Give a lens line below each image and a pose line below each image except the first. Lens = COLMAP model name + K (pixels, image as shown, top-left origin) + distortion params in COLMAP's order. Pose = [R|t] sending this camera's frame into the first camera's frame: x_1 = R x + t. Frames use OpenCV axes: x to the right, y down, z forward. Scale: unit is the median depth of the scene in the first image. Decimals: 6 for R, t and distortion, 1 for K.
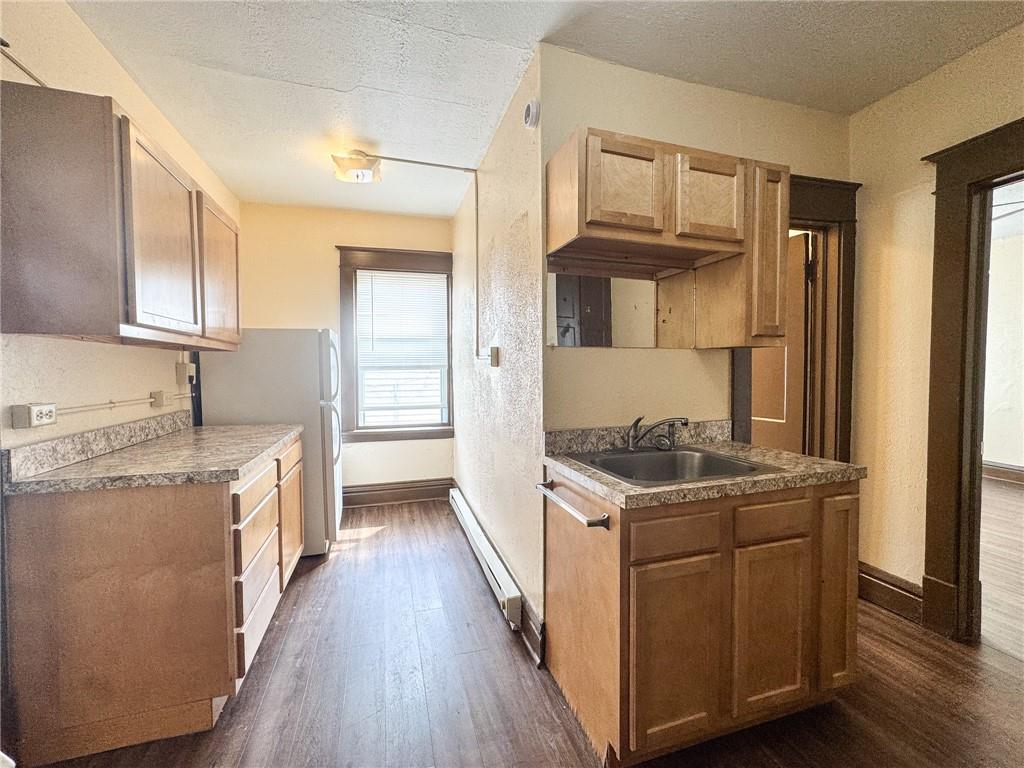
lens RADIAL K [[422.8, 0, 508.8], [0, 422.8, 383.5], [0, 0, 1]] dist [-0.025870, 0.009322]
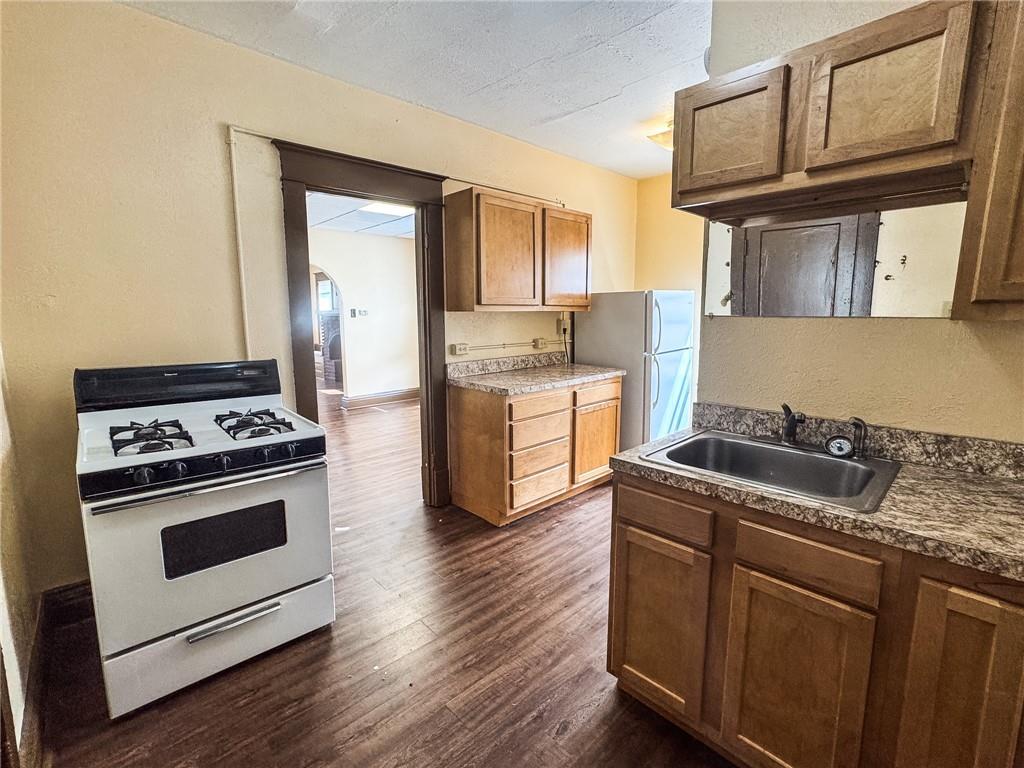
lens RADIAL K [[457.3, 0, 511.3], [0, 457.3, 379.9], [0, 0, 1]] dist [-0.012319, 0.001675]
pose [[0.454444, 0.132319, -0.880893, 0.687144], [-0.026505, 0.990477, 0.135106, -0.059542], [0.890381, -0.038050, 0.453623, 0.109048]]
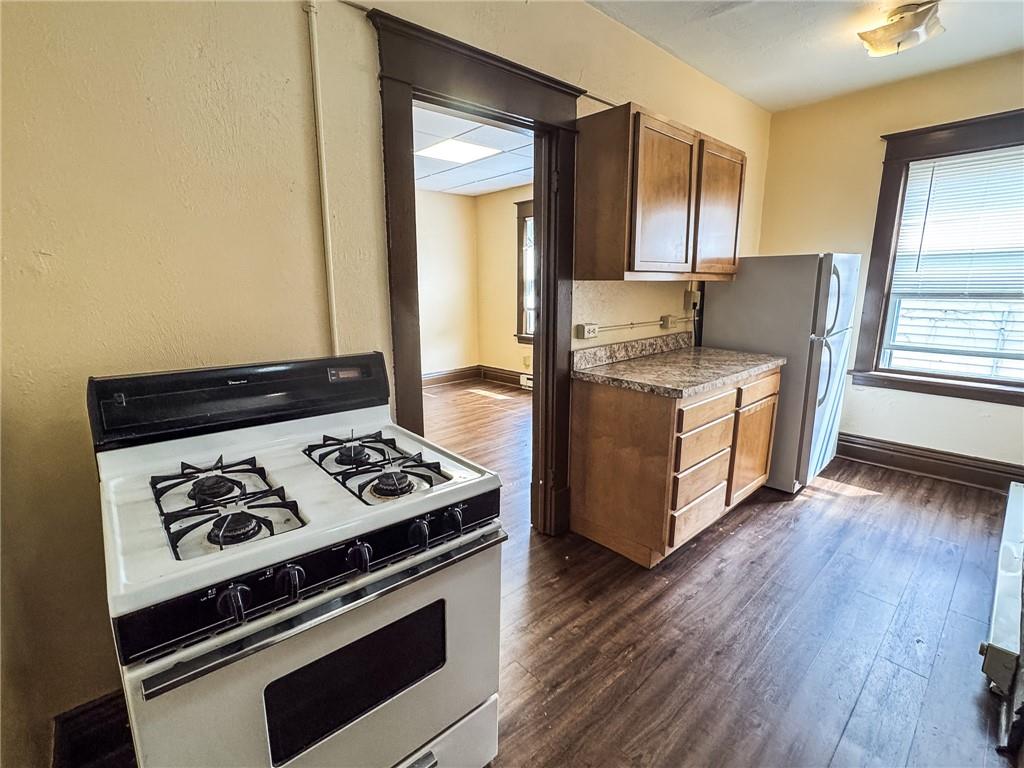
lens RADIAL K [[473.8, 0, 519.3], [0, 473.8, 380.7], [0, 0, 1]] dist [-0.019891, 0.002446]
pose [[0.443474, 0.187918, -0.876366, 0.242624], [-0.028002, 0.980201, 0.196013, -0.056357], [0.895850, -0.062387, 0.439956, -0.029376]]
